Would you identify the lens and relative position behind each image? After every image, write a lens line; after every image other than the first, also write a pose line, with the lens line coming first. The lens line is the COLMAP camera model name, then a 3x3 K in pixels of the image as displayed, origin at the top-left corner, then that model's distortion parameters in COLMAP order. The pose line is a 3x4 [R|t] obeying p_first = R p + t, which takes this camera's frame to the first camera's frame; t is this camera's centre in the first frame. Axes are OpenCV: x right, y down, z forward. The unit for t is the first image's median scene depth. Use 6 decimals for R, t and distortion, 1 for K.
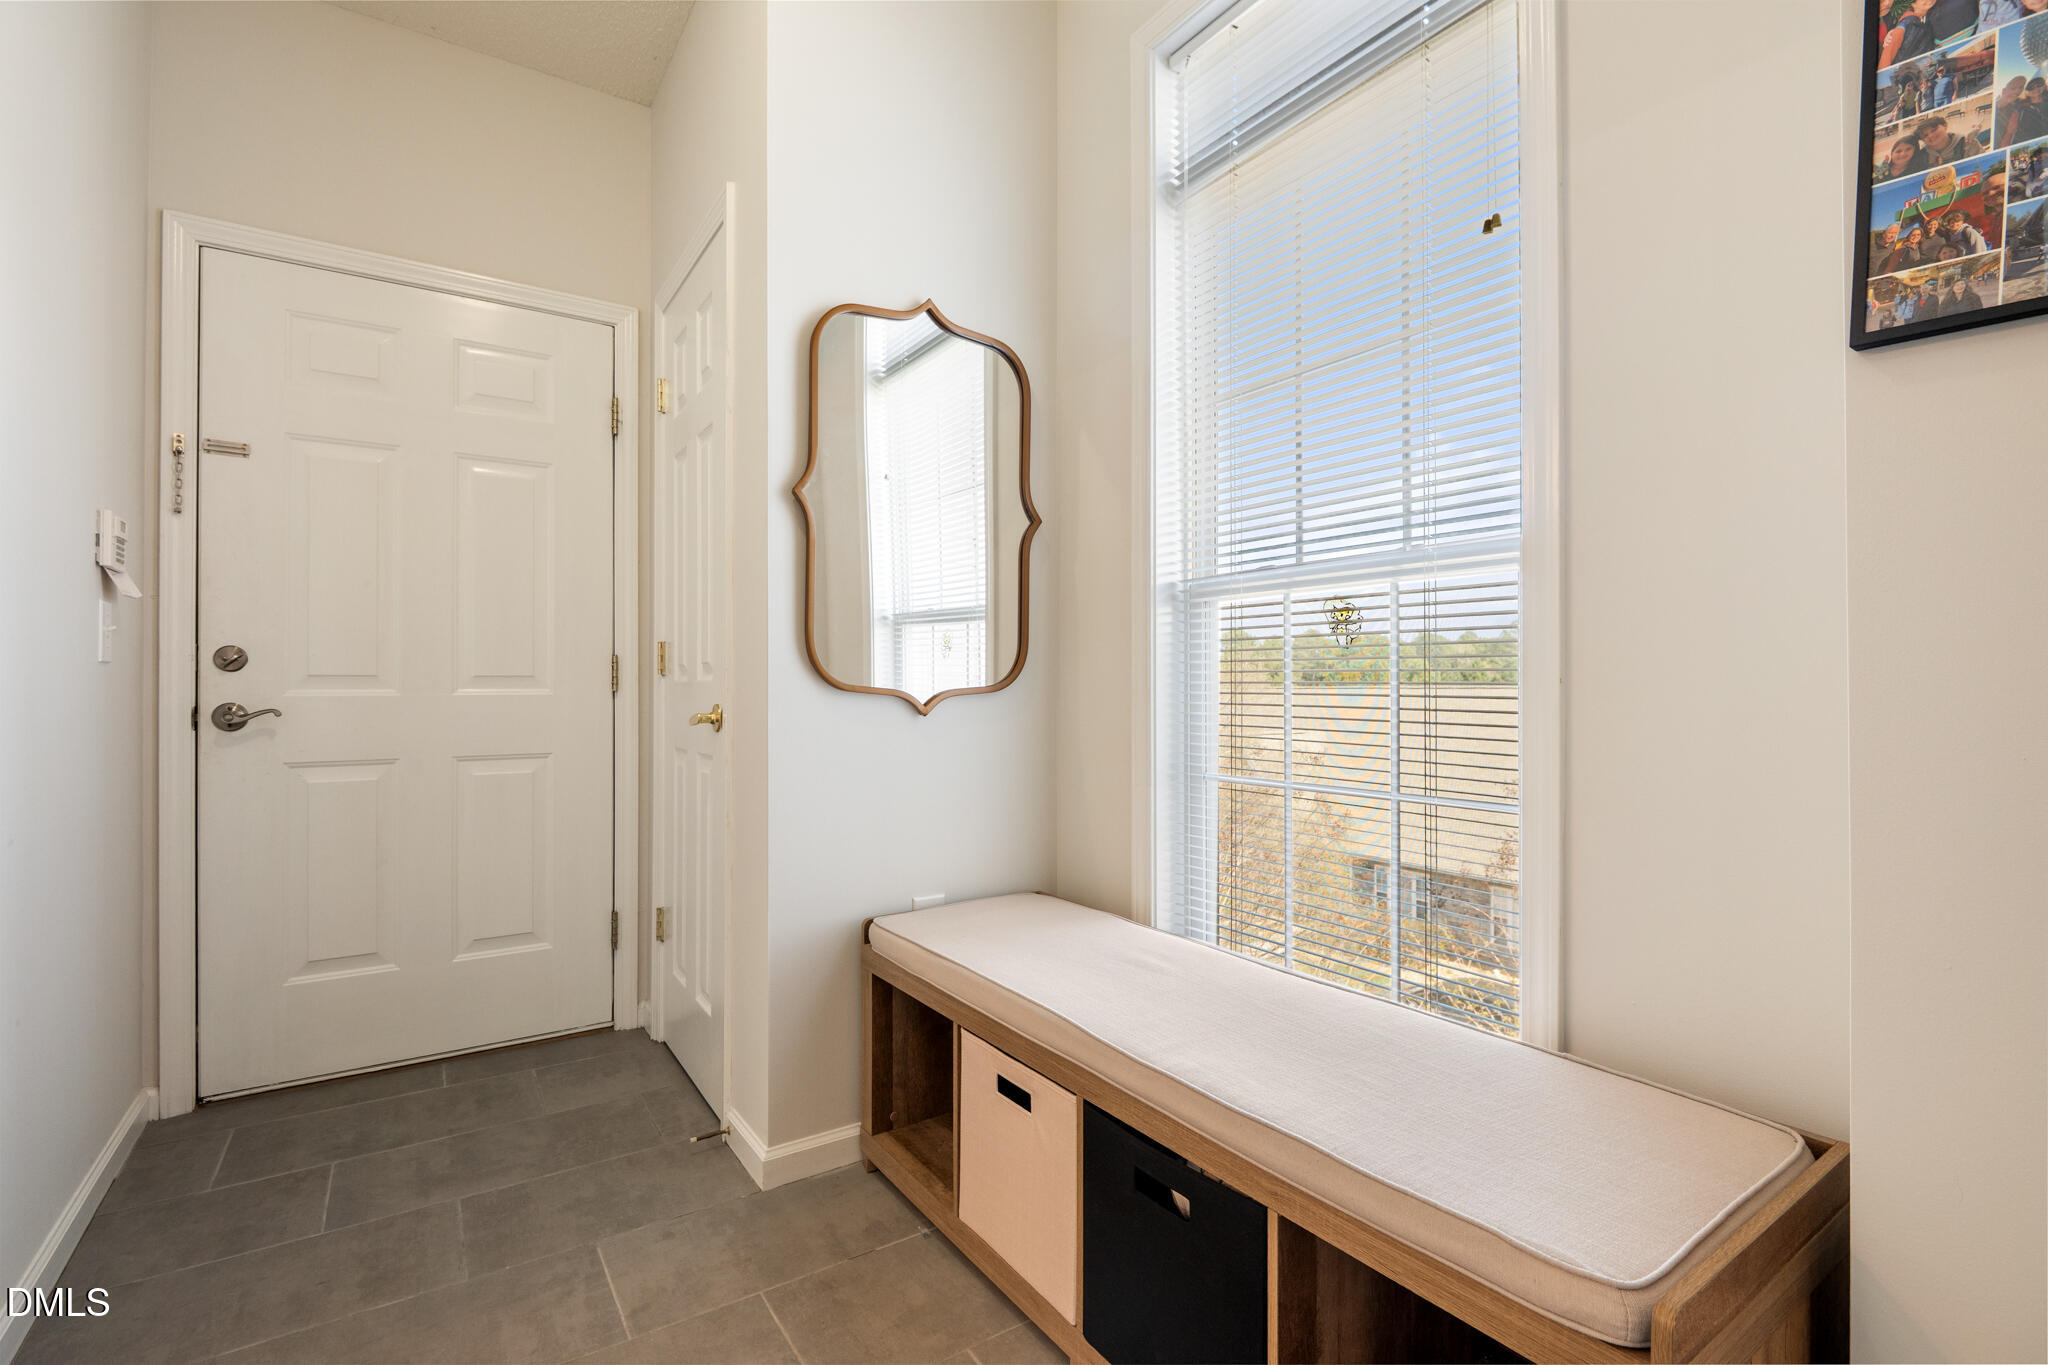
lens RADIAL K [[931.2, 0, 1007.8], [0, 931.2, 688.2], [0, 0, 1]] dist [0.000840, -0.005286]
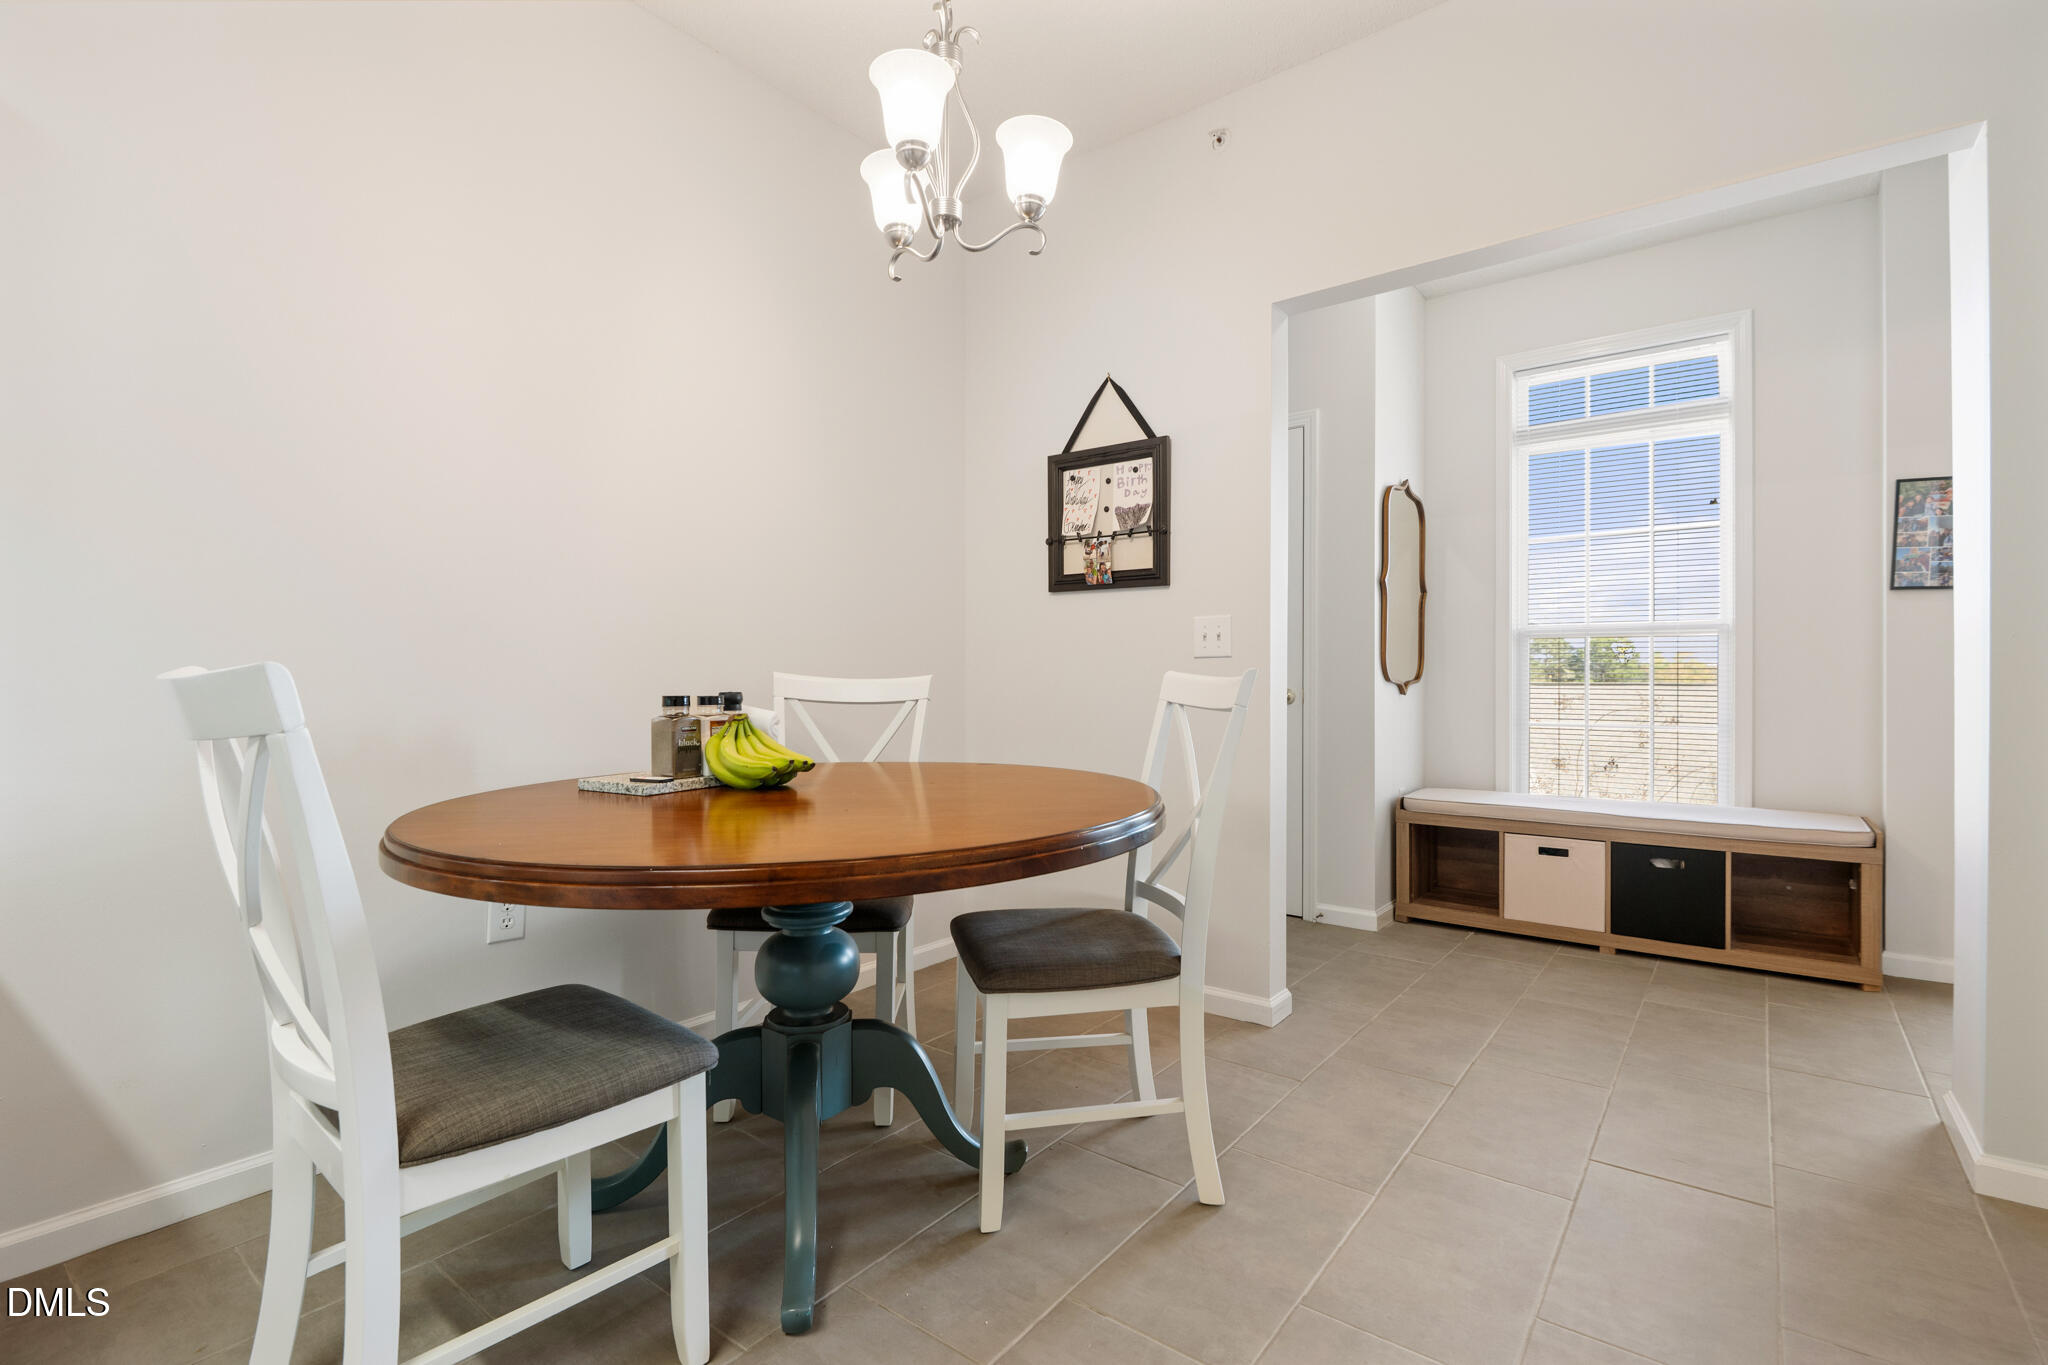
lens RADIAL K [[931.2, 0, 1020.4], [0, 931.2, 685.1], [0, 0, 1]] dist [0.000840, -0.005286]
pose [[0.947486, 0.001144, 0.319794, -3.604832], [-0.002492, 0.999990, 0.003804, 0.013538], [-0.319786, -0.004401, 0.947479, -1.425187]]
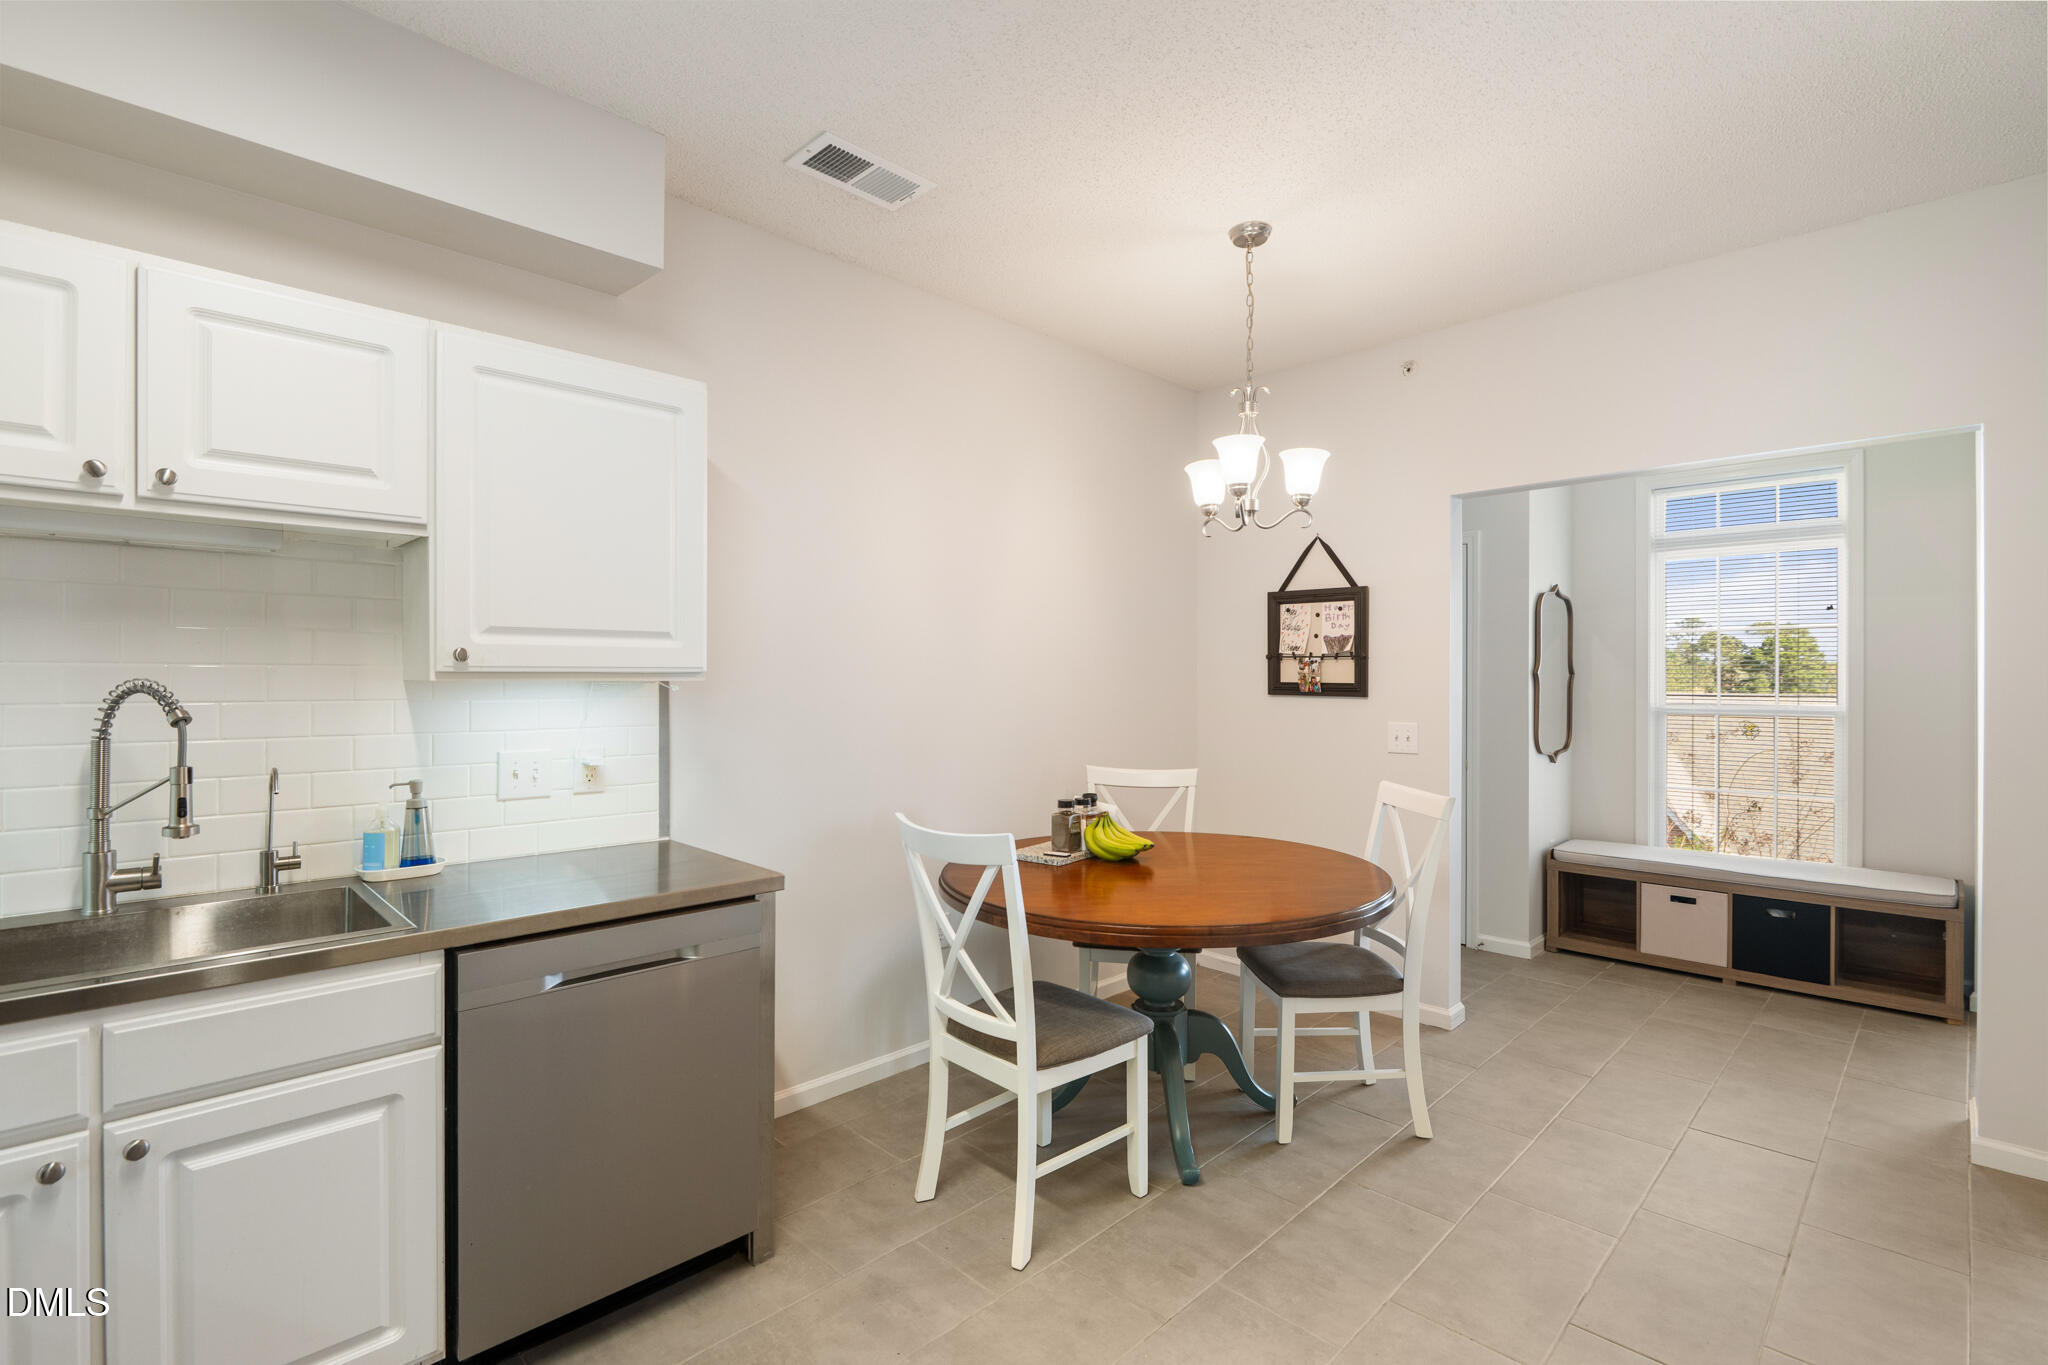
lens RADIAL K [[931.2, 0, 1018.8], [0, 931.2, 683.6], [0, 0, 1]] dist [0.000840, -0.005286]
pose [[0.980962, 0.000857, 0.194196, -4.592294], [-0.001848, 0.999986, 0.004923, -0.438637], [-0.194189, -0.005189, 0.980950, -2.547338]]
